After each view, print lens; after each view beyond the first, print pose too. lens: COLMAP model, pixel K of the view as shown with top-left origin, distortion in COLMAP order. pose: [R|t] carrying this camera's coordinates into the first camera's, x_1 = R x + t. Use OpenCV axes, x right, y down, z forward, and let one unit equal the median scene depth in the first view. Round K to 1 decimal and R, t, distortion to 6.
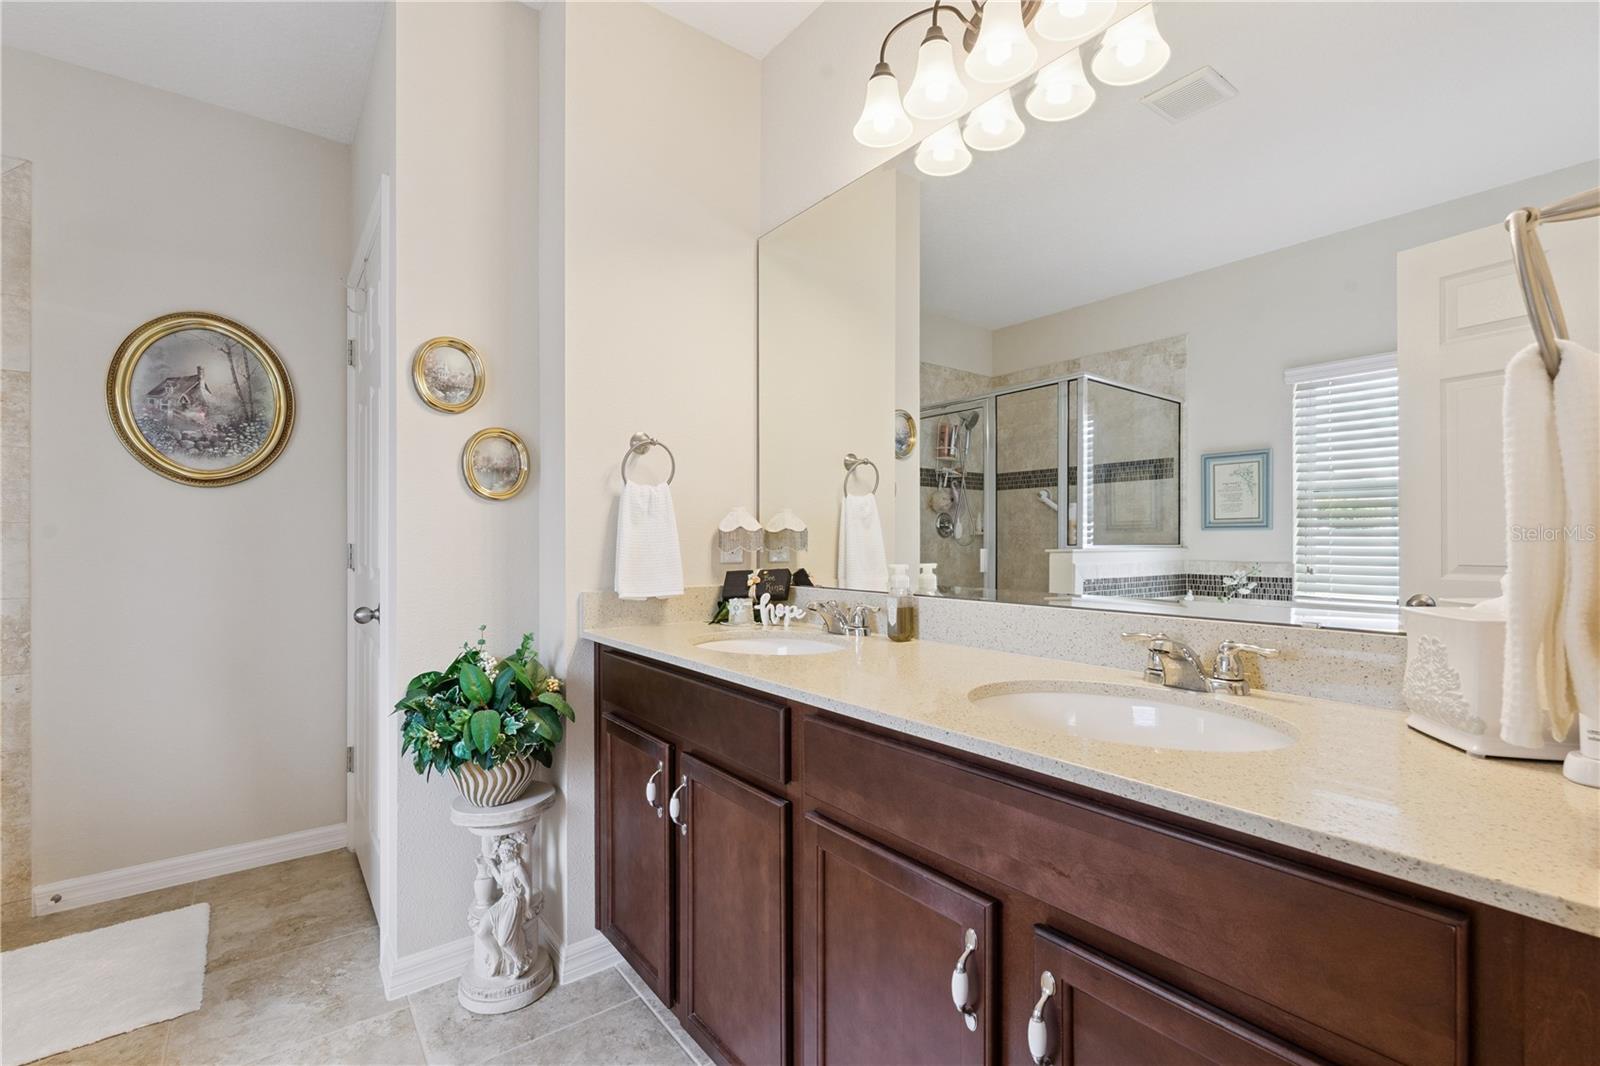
lens RADIAL K [[717.6, 0, 800.0], [0, 717.6, 533.0], [0, 0, 1]] dist [0.002577, 0.000328]
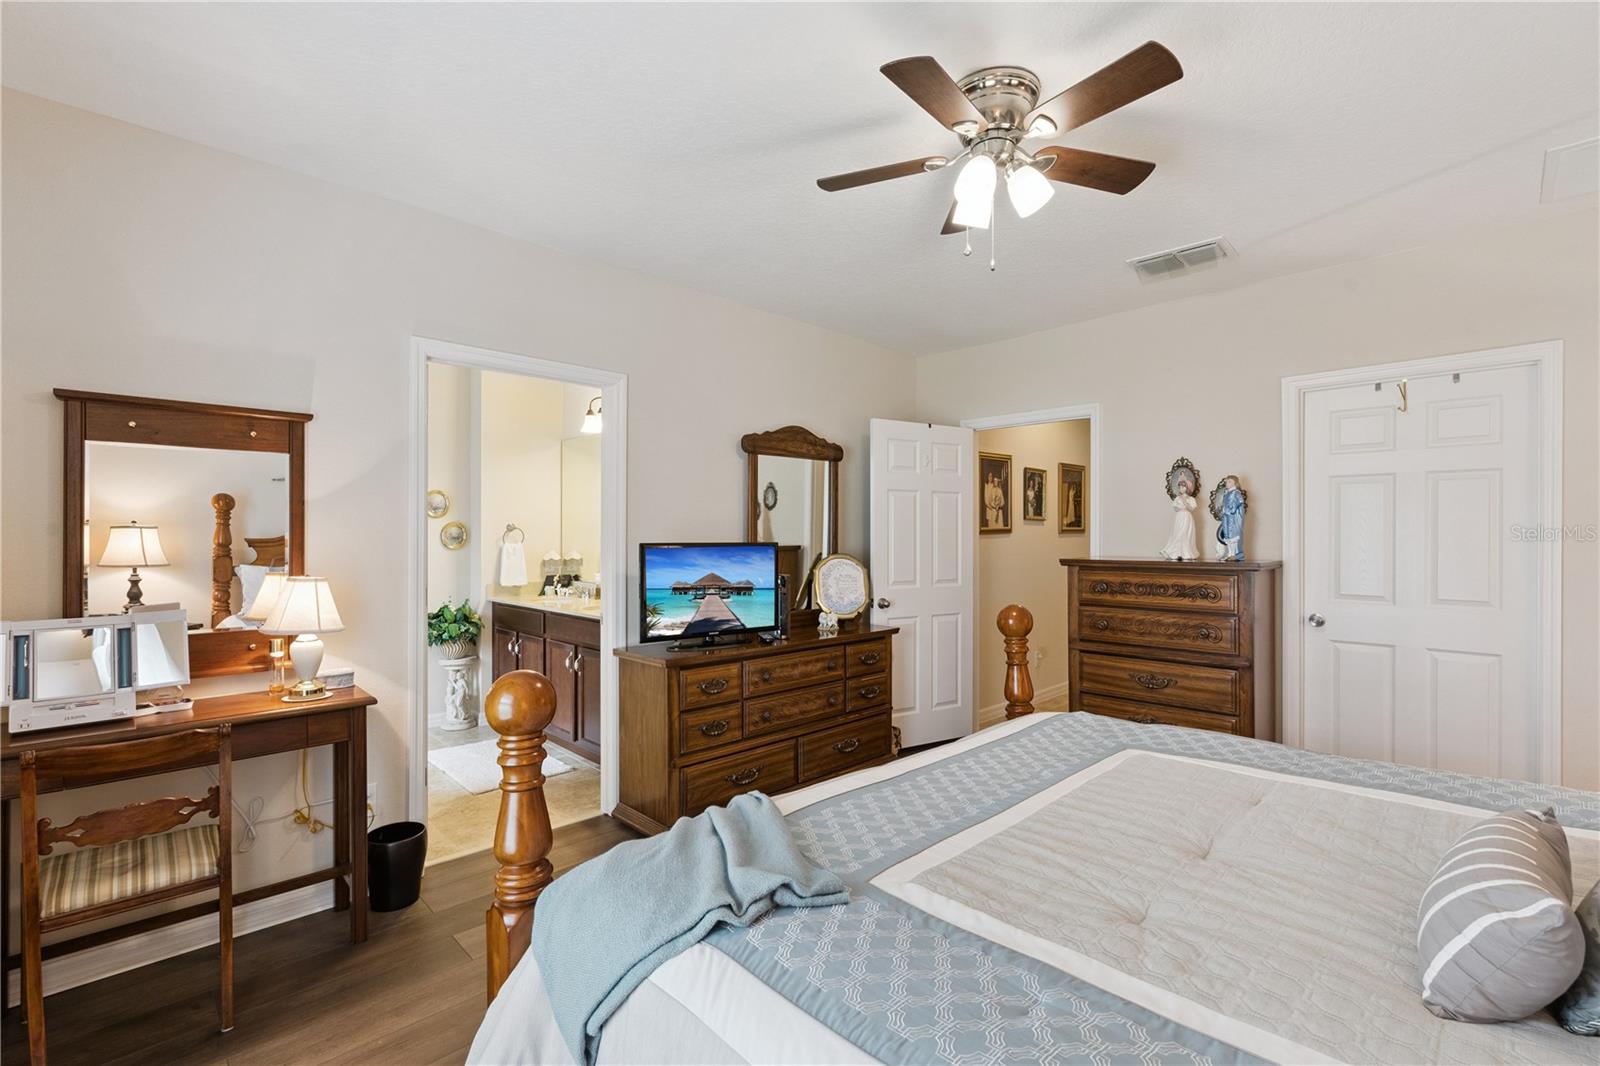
lens RADIAL K [[717.6, 0, 800.0], [0, 717.6, 533.0], [0, 0, 1]] dist [0.002577, 0.000328]
pose [[0.993450, 0.003262, 0.114219, 0.582780], [-0.003691, 0.999987, 0.003543, -0.128126], [-0.114206, -0.003941, 0.993449, -1.907807]]
